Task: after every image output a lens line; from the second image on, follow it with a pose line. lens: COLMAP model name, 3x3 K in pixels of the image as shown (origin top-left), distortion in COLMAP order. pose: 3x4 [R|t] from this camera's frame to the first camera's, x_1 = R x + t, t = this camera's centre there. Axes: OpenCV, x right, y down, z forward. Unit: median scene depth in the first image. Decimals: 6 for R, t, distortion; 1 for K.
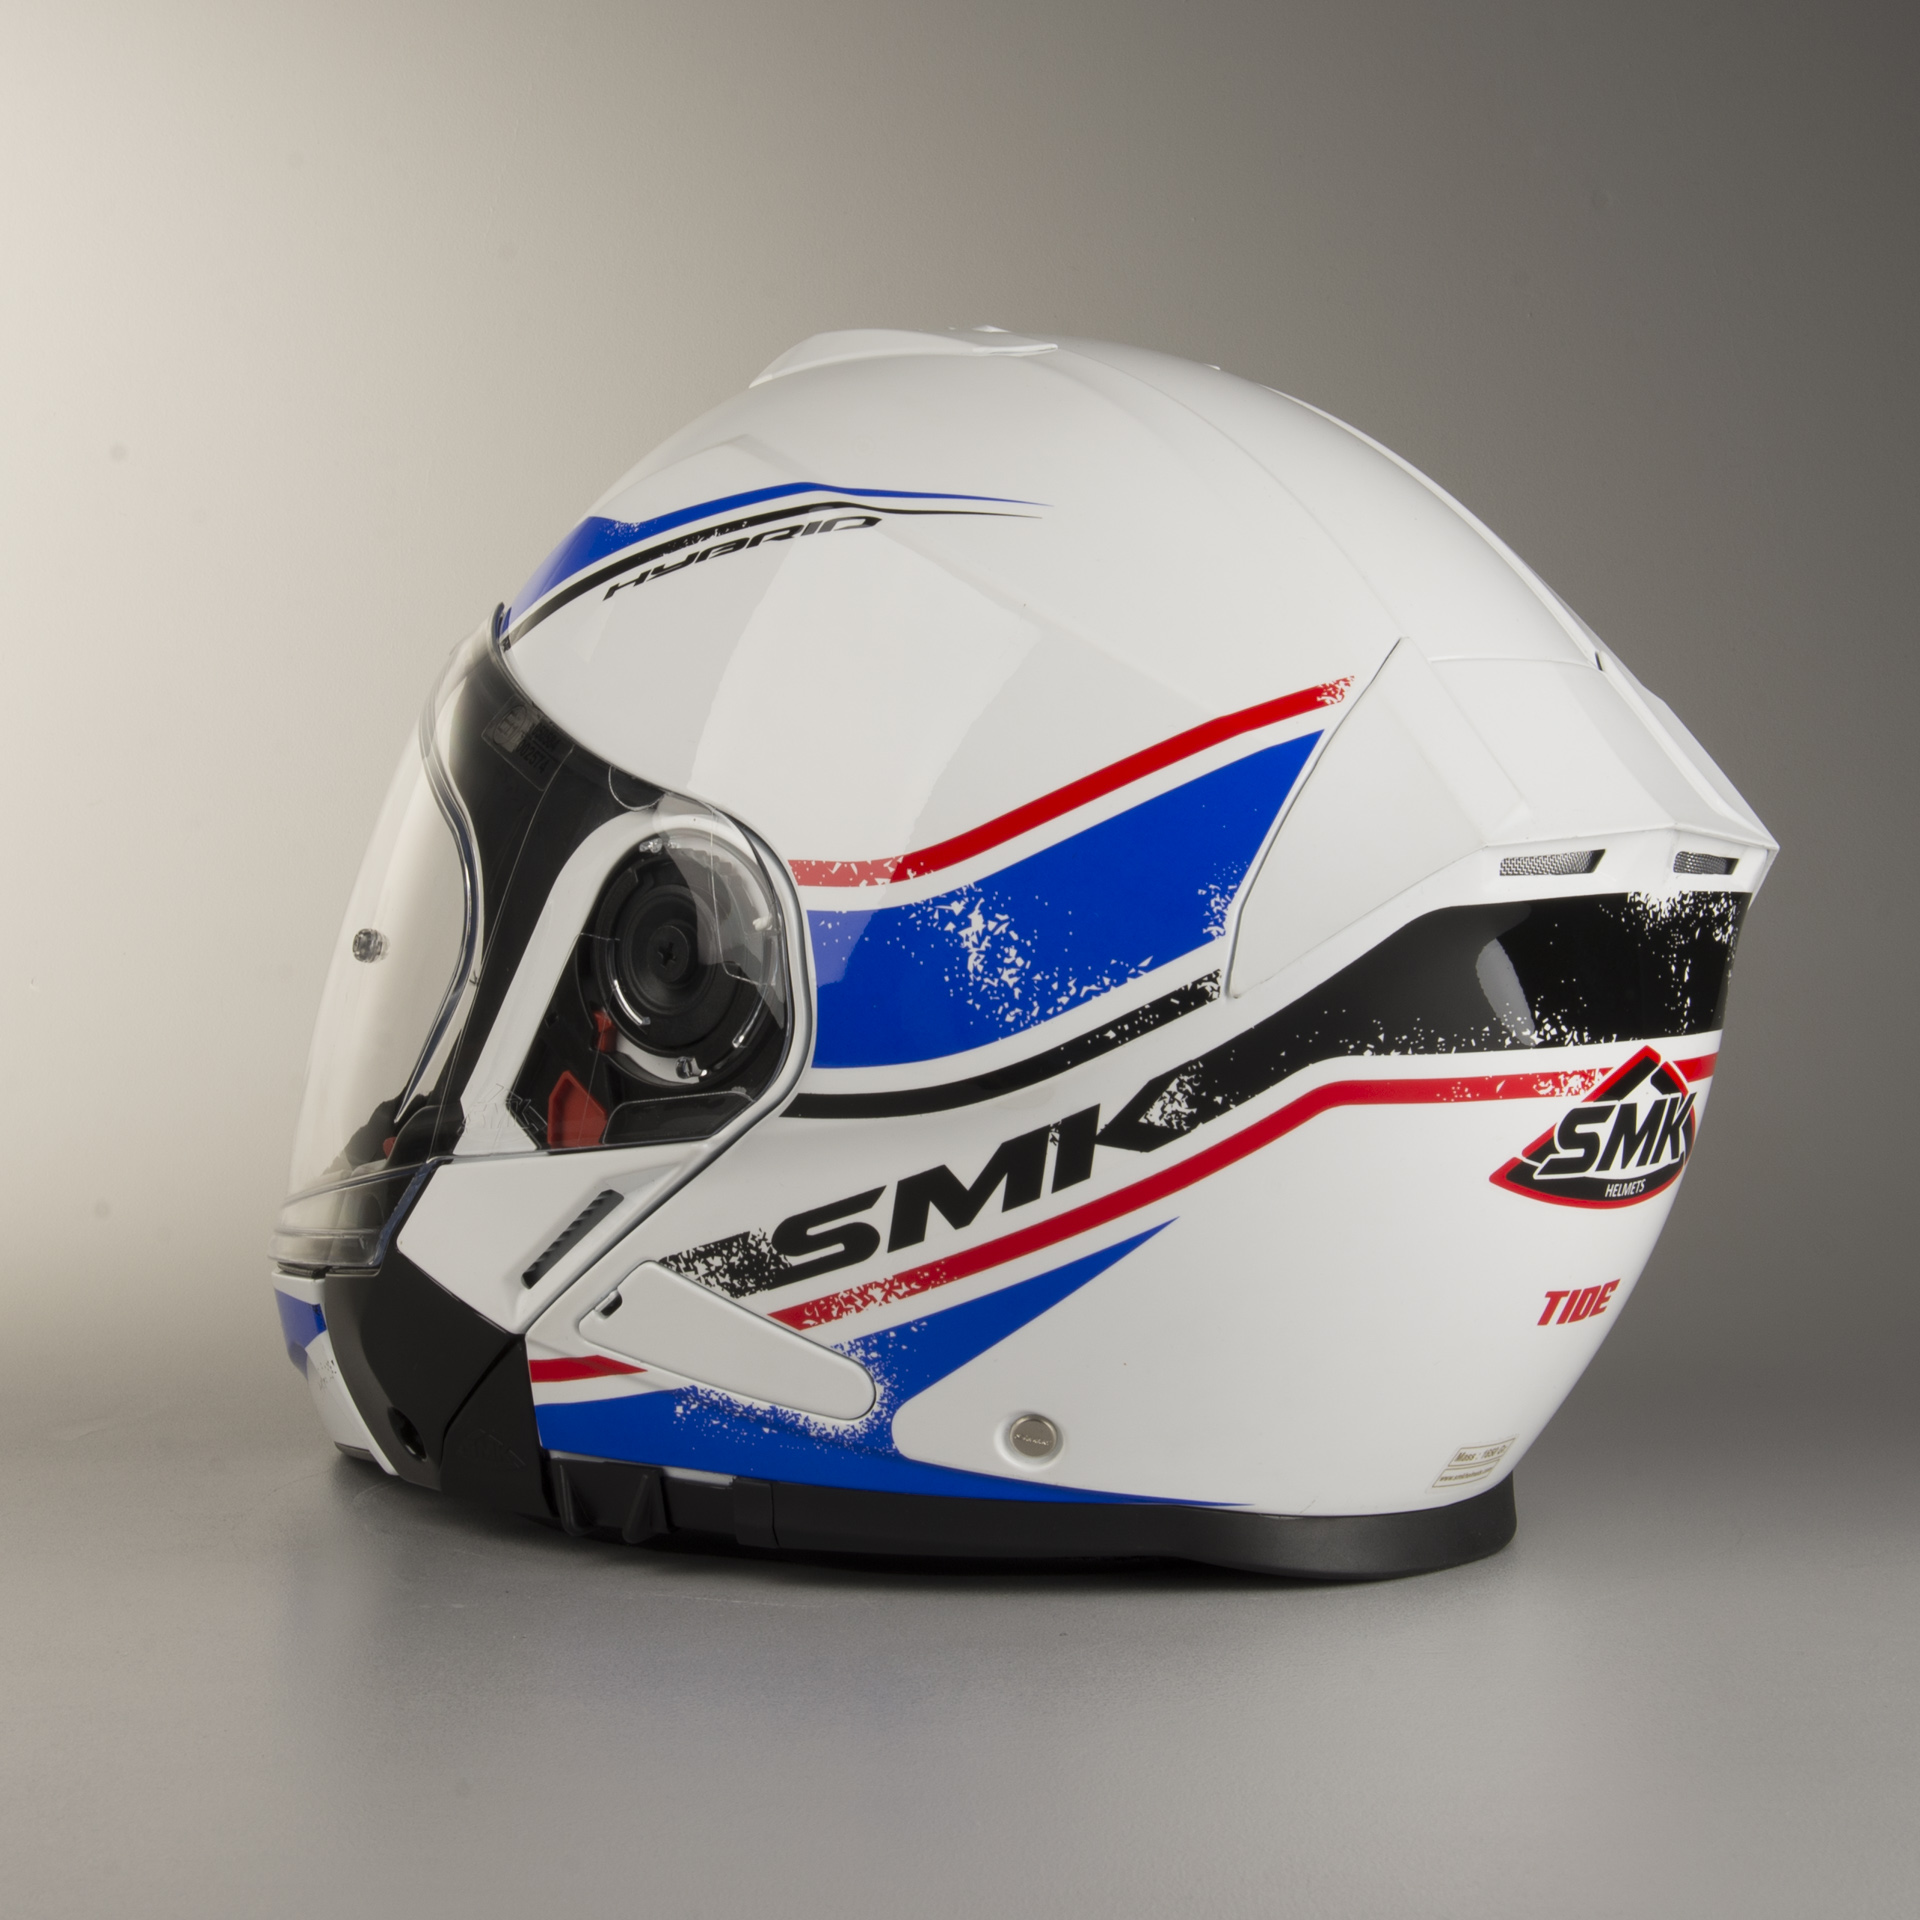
lens RADIAL K [[4417.7, 0, 960.0], [0, 4417.7, 960.0], [0, 0, 1]] dist [-0.095567, -0.280112]
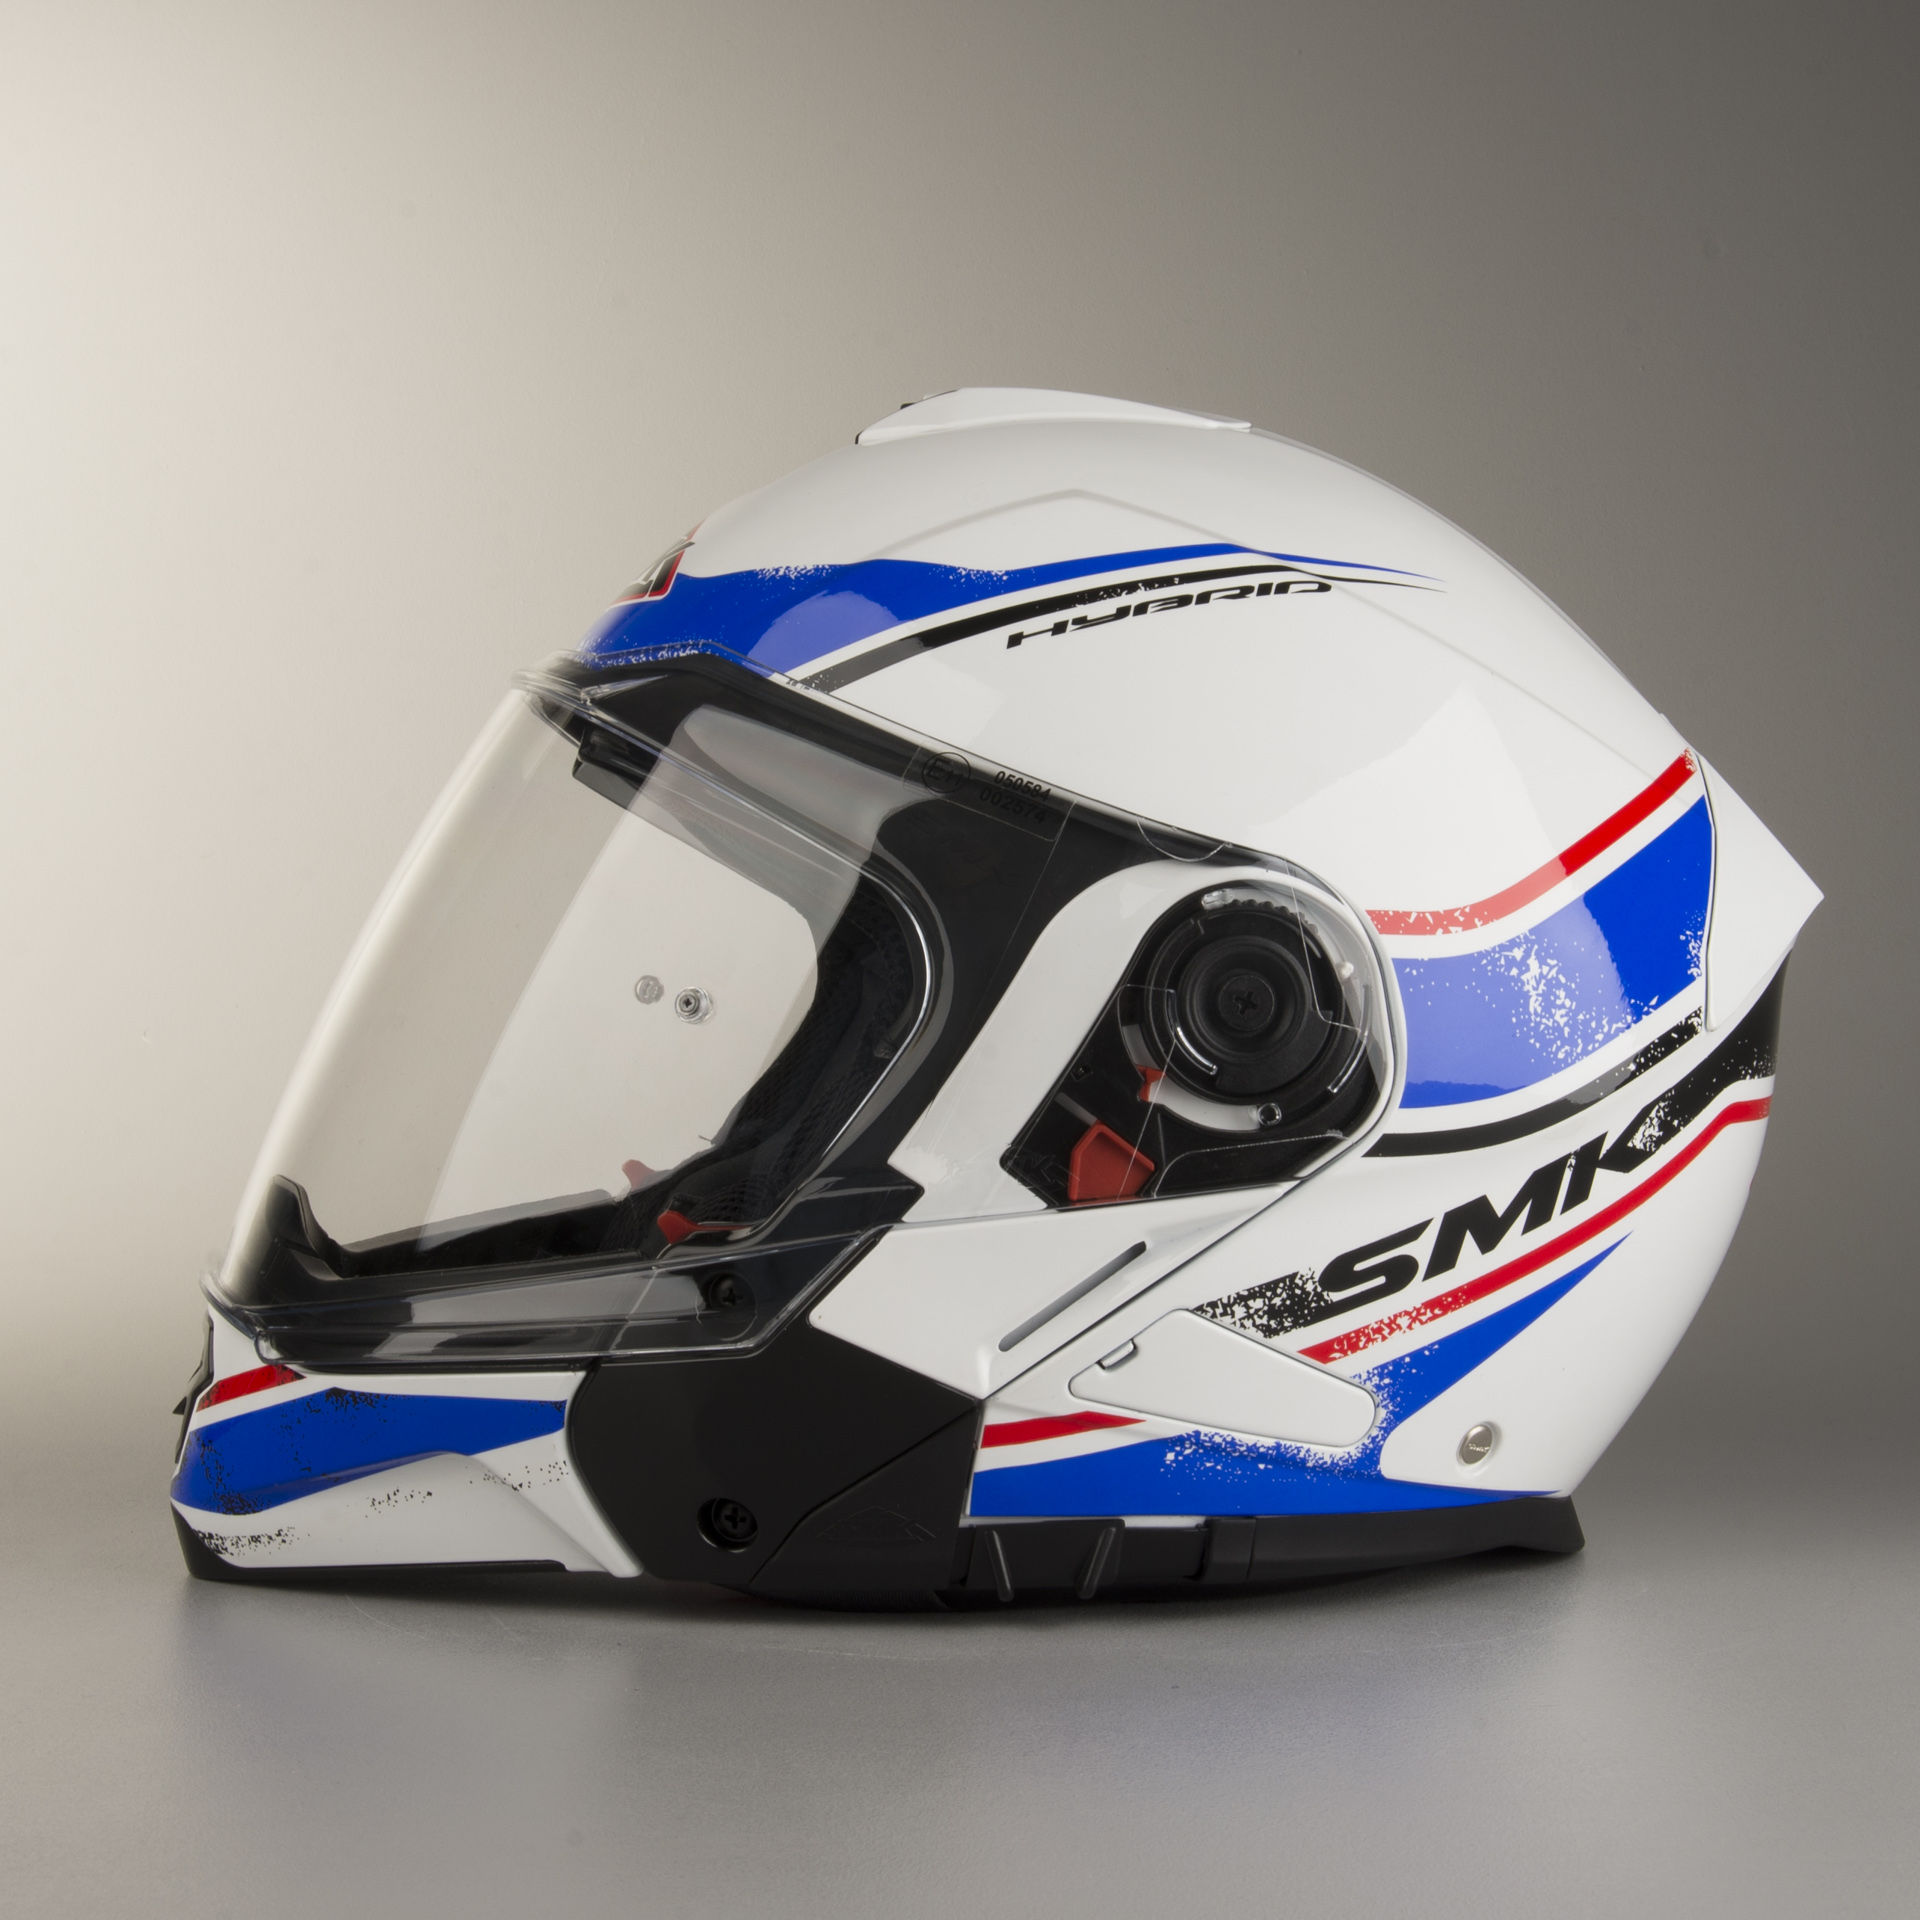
lens RADIAL K [[4417.7, 0, 960.0], [0, 4417.7, 960.0], [0, 0, 1]] dist [-0.095567, -0.280112]
pose [[0.690680, -0.009923, 0.723092, -0.854273], [0.020772, 0.999765, -0.006122, -0.006464], [-0.722862, 0.019248, 0.690725, 0.349419]]
